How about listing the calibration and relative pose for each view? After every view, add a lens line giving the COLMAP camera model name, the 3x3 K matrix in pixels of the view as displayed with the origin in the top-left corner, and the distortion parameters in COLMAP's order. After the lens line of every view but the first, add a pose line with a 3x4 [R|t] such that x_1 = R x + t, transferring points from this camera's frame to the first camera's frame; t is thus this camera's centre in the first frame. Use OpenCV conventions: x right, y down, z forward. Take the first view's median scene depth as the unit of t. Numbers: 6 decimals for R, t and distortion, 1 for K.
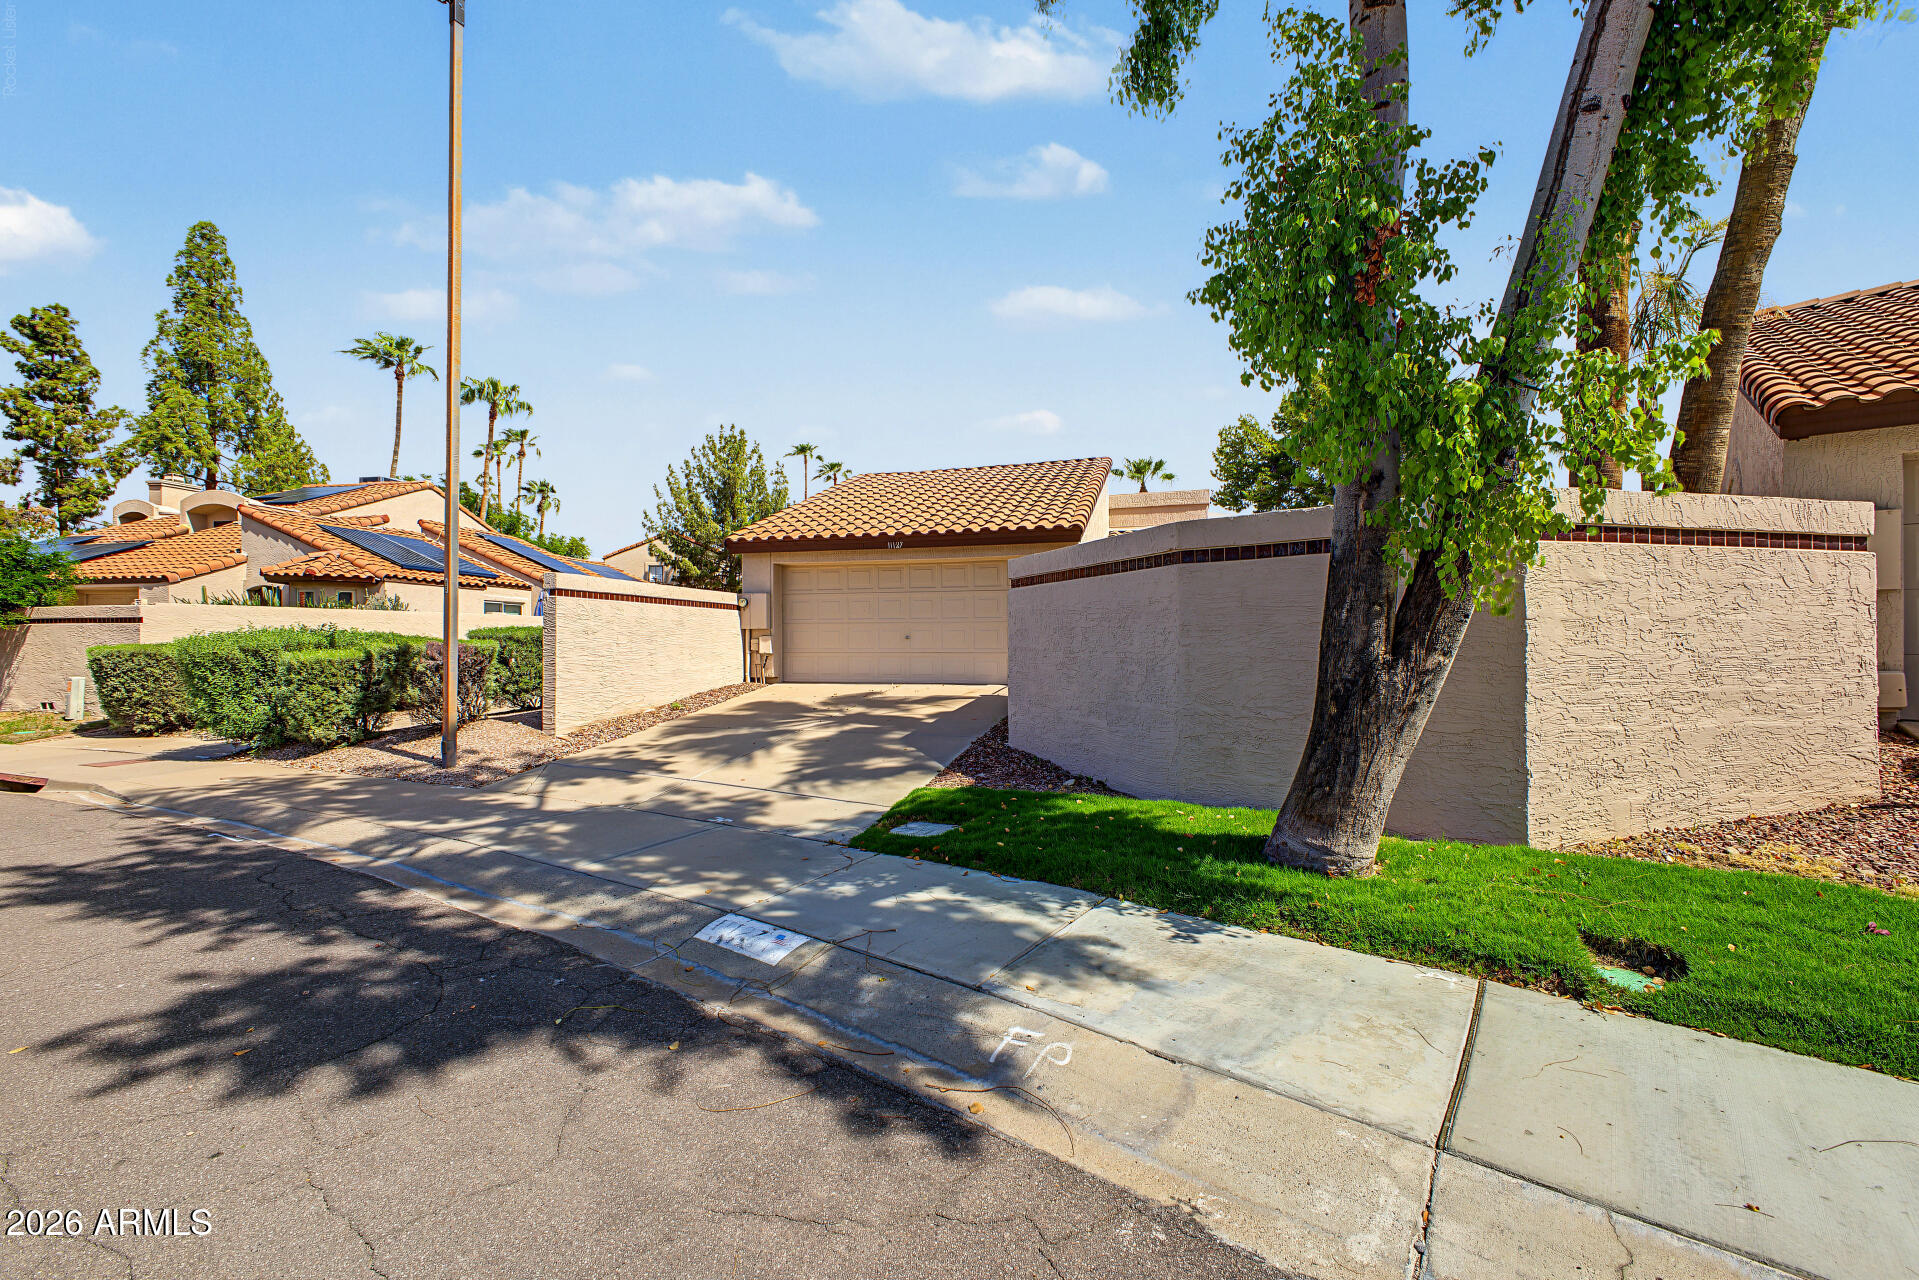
lens RADIAL K [[775.4, 0, 955.0], [0, 775.4, 636.5], [0, 0, 1]] dist [0.017507, -0.005672]
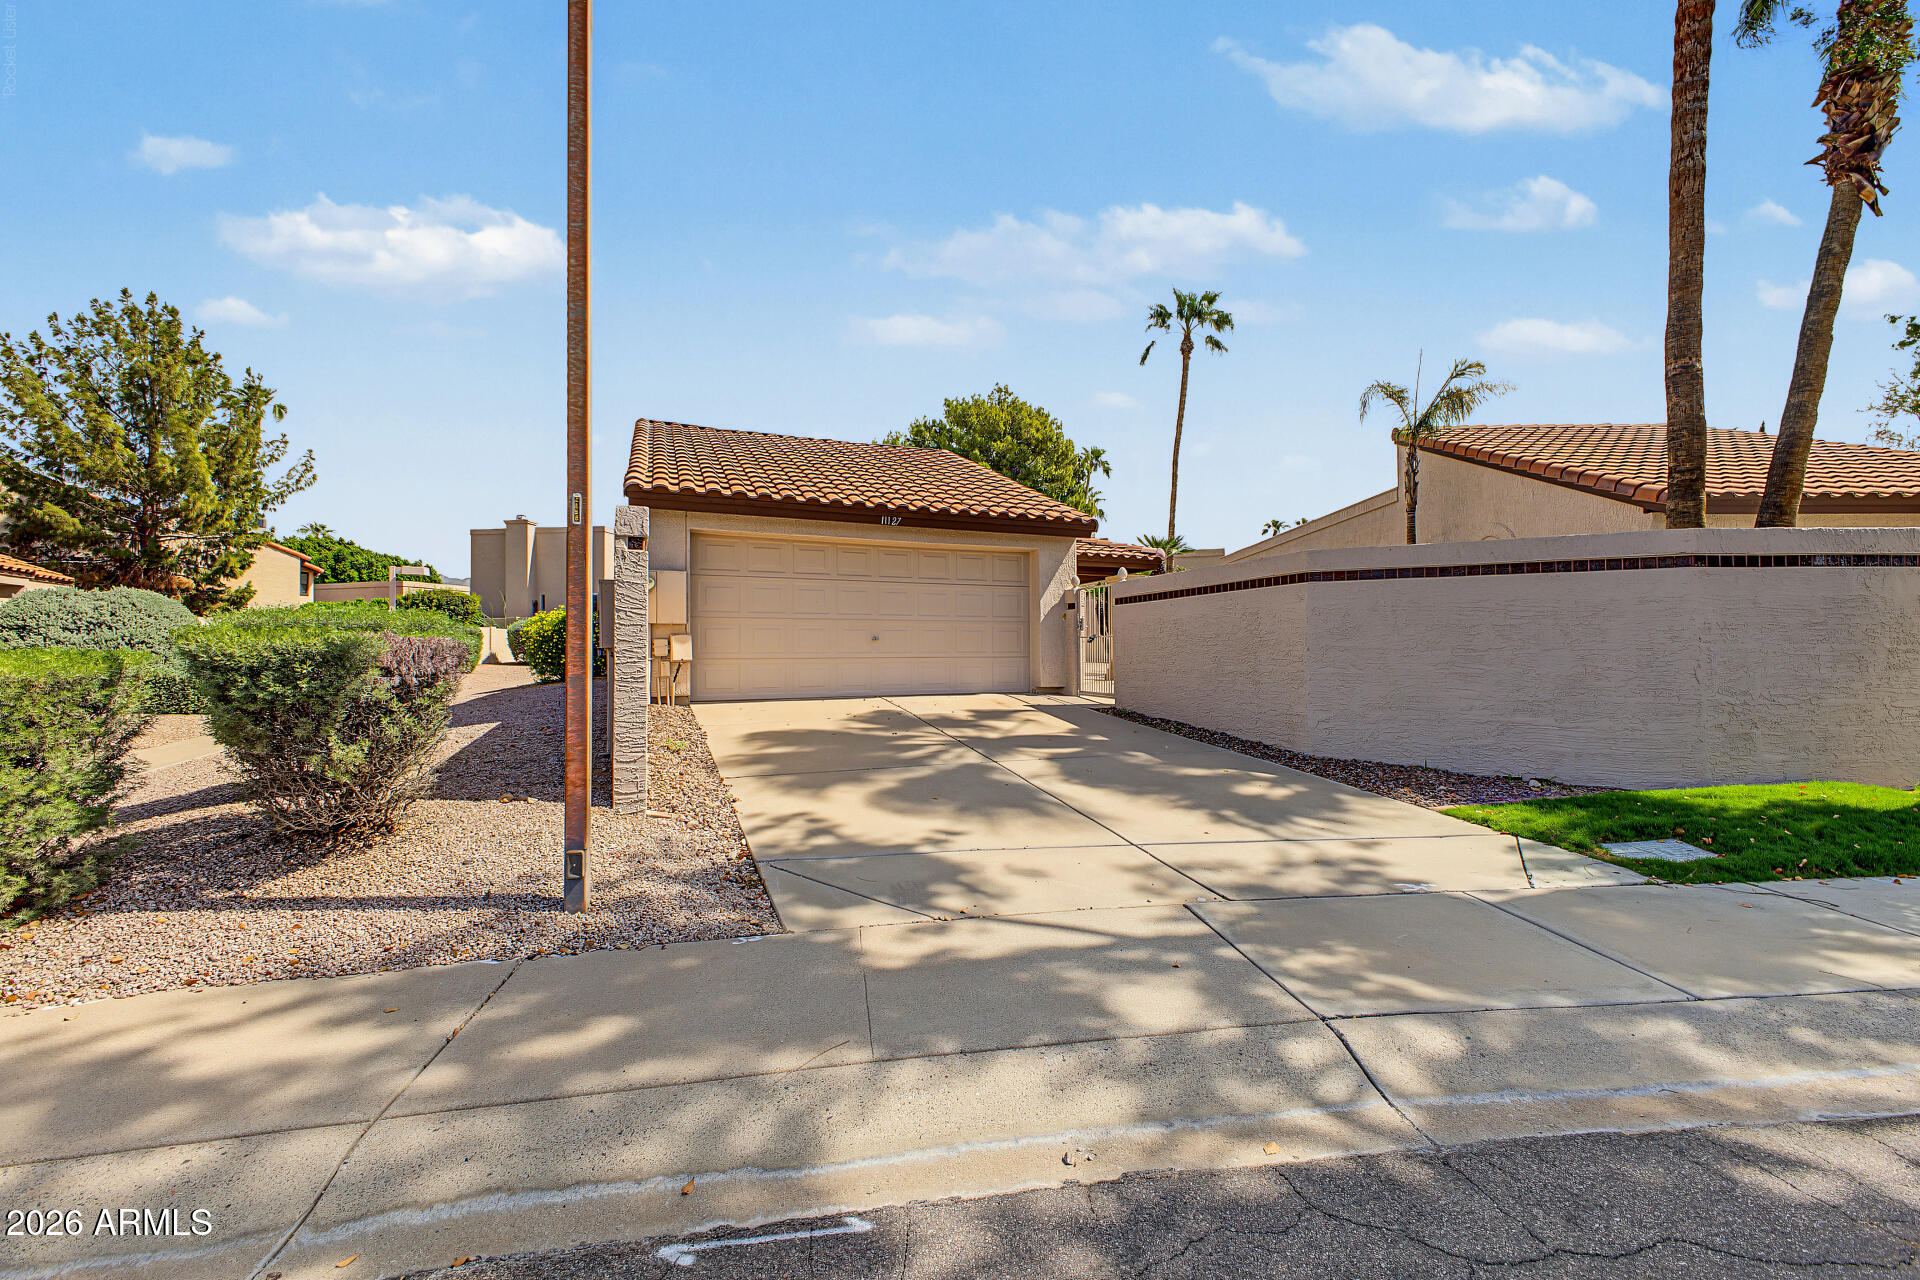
lens RADIAL K [[775.8, 0, 955.5], [0, 775.8, 636.5], [0, 0, 1]] dist [0.017507, -0.005672]
pose [[0.778781, 0.011063, 0.627198, -0.690683], [-0.004229, 0.999914, -0.012387, 0.012412], [-0.627282, 0.006995, 0.778761, 0.456849]]
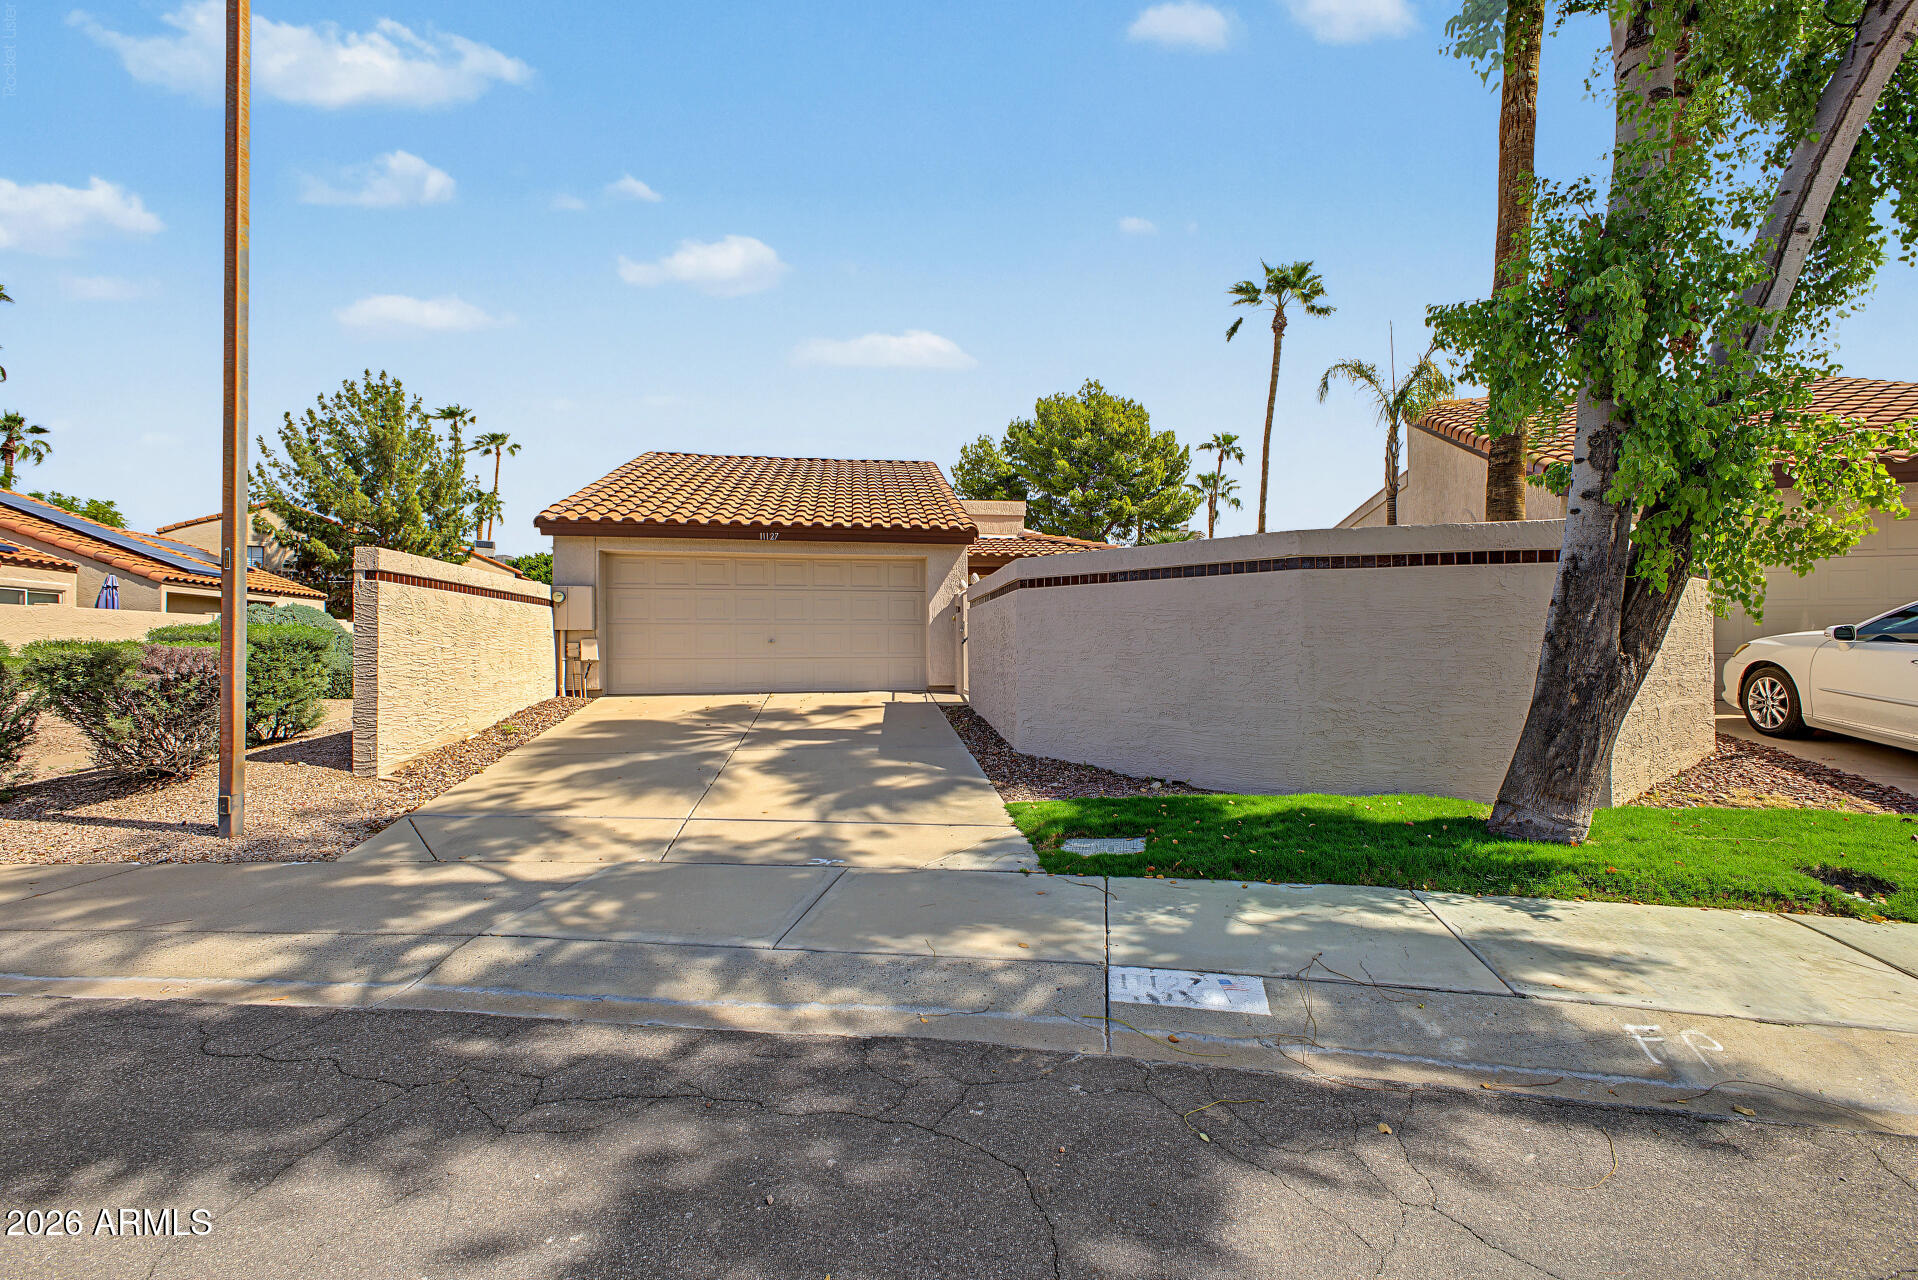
lens RADIAL K [[781.2, 0, 959.0], [0, 781.2, 640.0], [0, 0, 1]] dist [0.014793, -0.005052]
pose [[0.910557, 0.002304, 0.413377, -0.329654], [-0.001173, 0.999995, -0.002991, 0.003659], [-0.413382, 0.002239, 0.910555, 0.127427]]
